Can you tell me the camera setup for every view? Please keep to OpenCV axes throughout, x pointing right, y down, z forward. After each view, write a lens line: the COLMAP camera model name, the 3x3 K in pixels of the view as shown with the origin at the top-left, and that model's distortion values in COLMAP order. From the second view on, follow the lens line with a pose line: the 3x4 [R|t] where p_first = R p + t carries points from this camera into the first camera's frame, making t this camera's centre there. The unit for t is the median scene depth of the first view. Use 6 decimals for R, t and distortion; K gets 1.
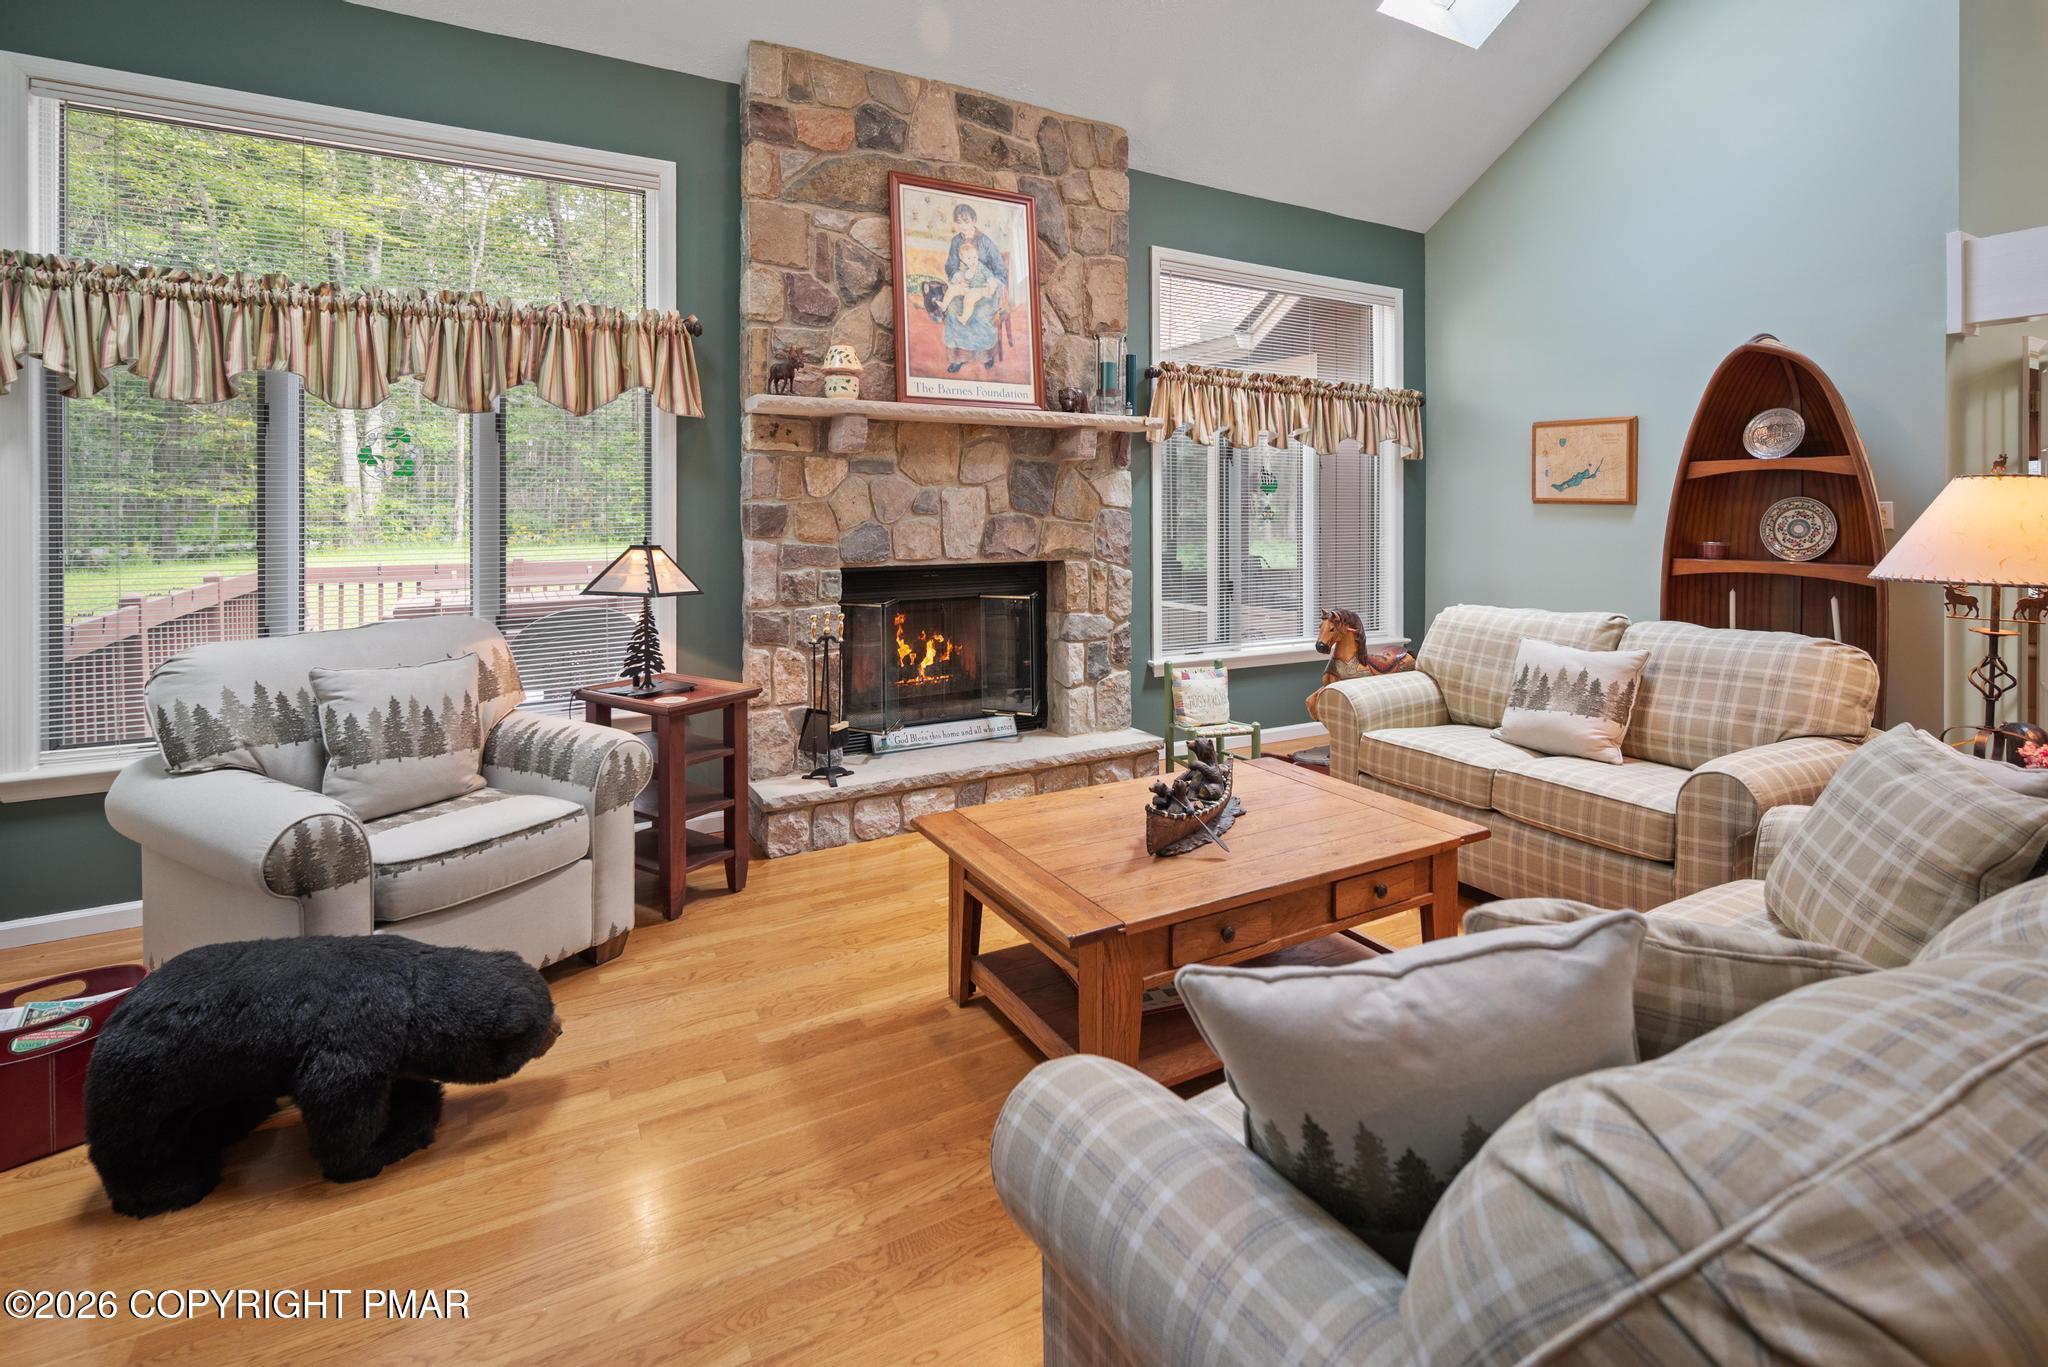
lens RADIAL K [[960.7, 0, 1033.2], [0, 960.7, 517.7], [0, 0, 1]] dist [0.000497, -0.000622]
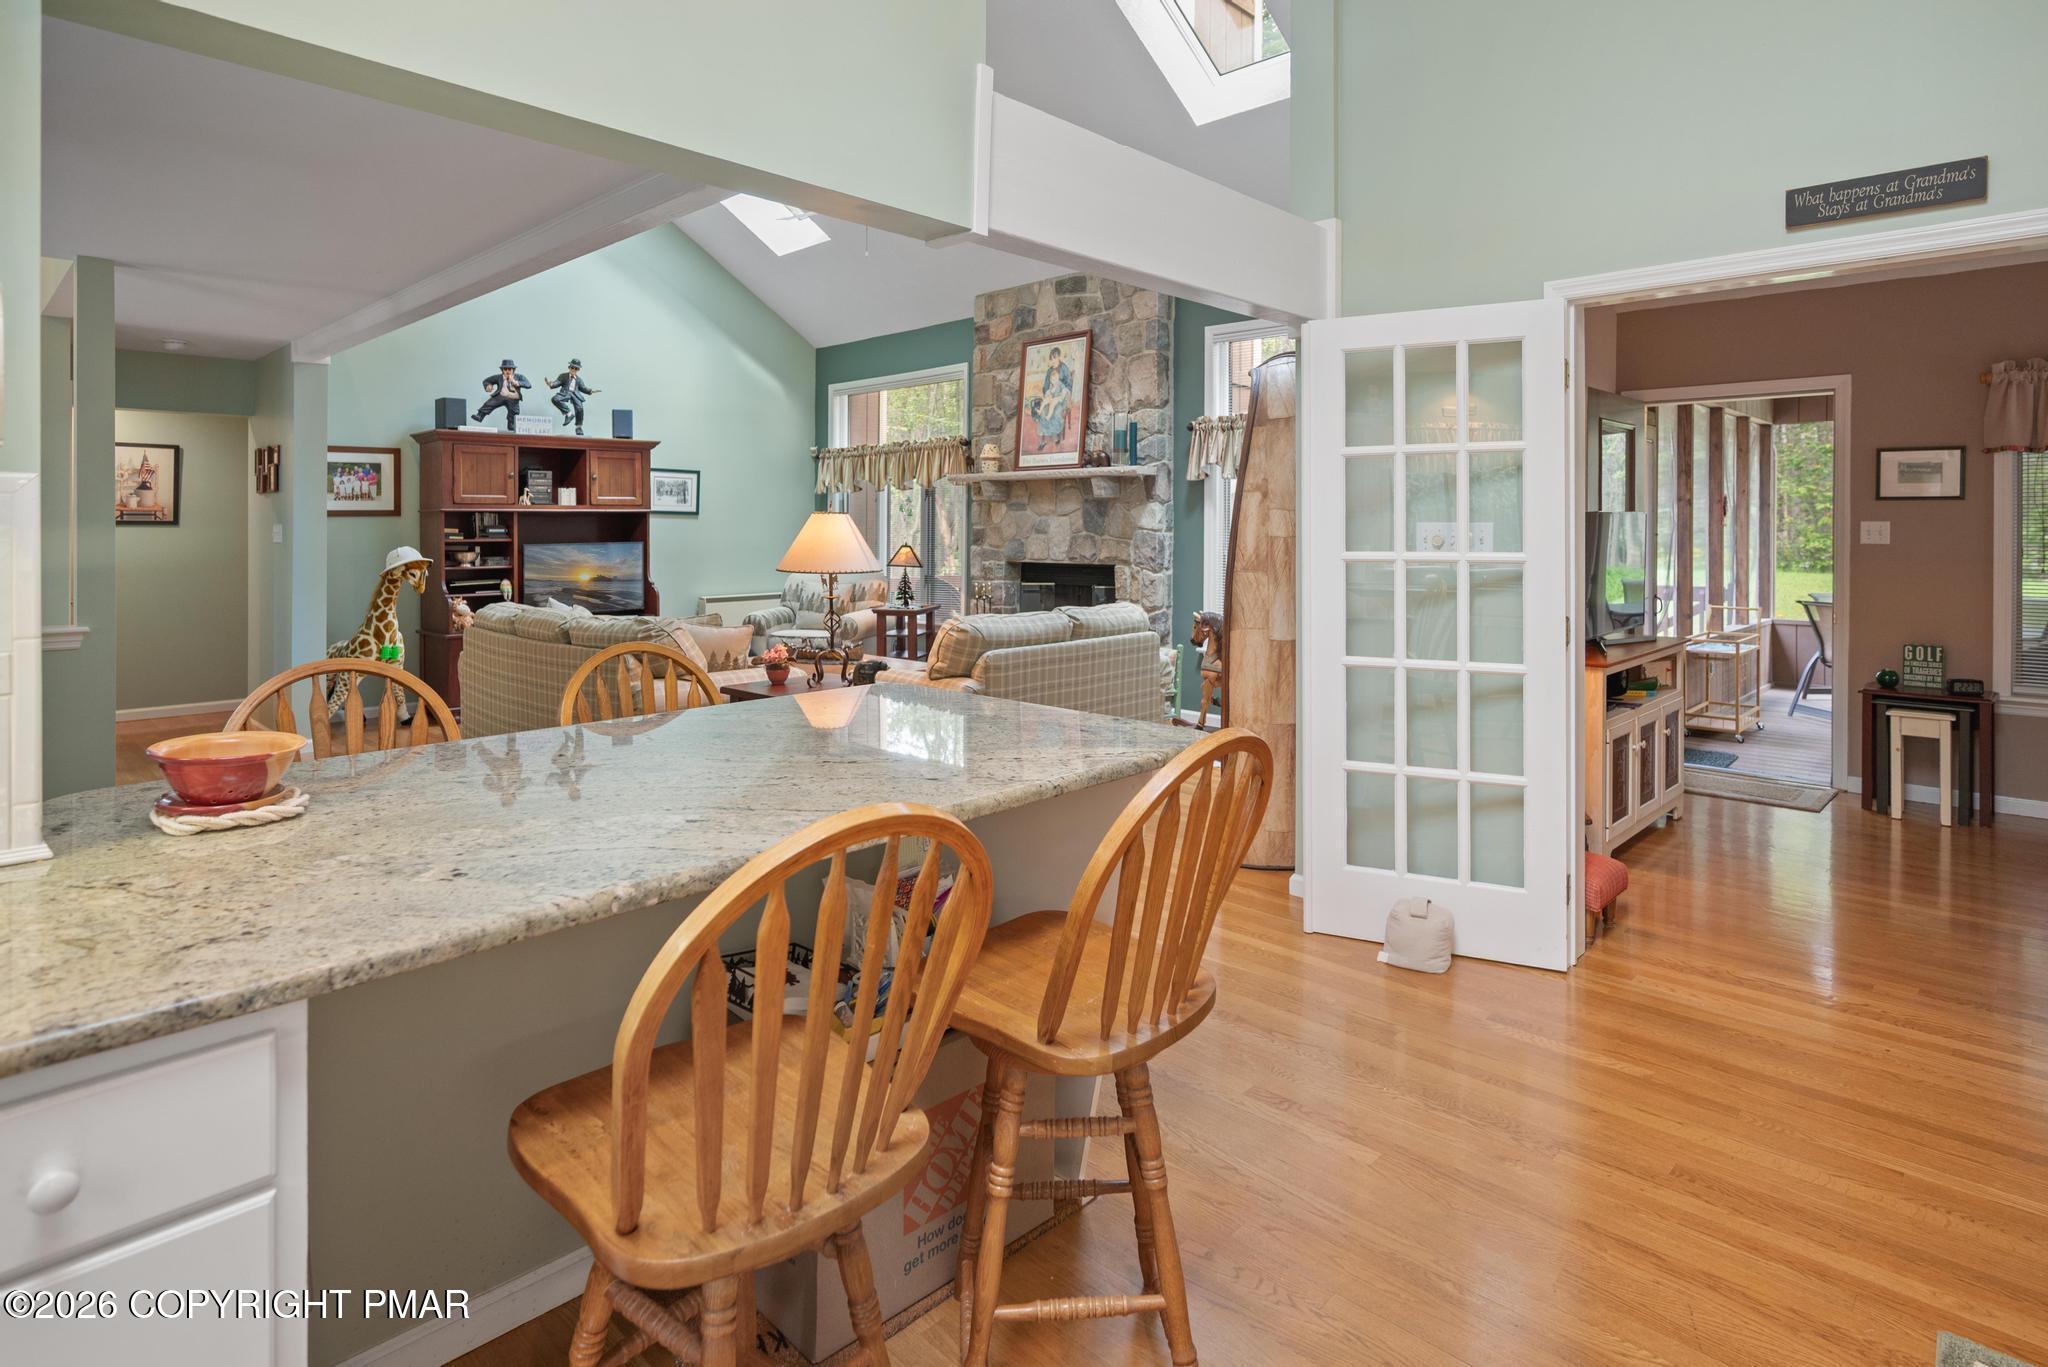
lens RADIAL K [[1075.4, 0, 1031.9], [0, 1075.4, 529.8], [0, 0, 1]] dist [-0.002359, -0.000982]
pose [[0.283956, 0.001190, -0.958837, 1.757457], [-0.007248, 0.999973, -0.000905, -0.007431], [0.958810, 0.007207, 0.283957, 0.443046]]
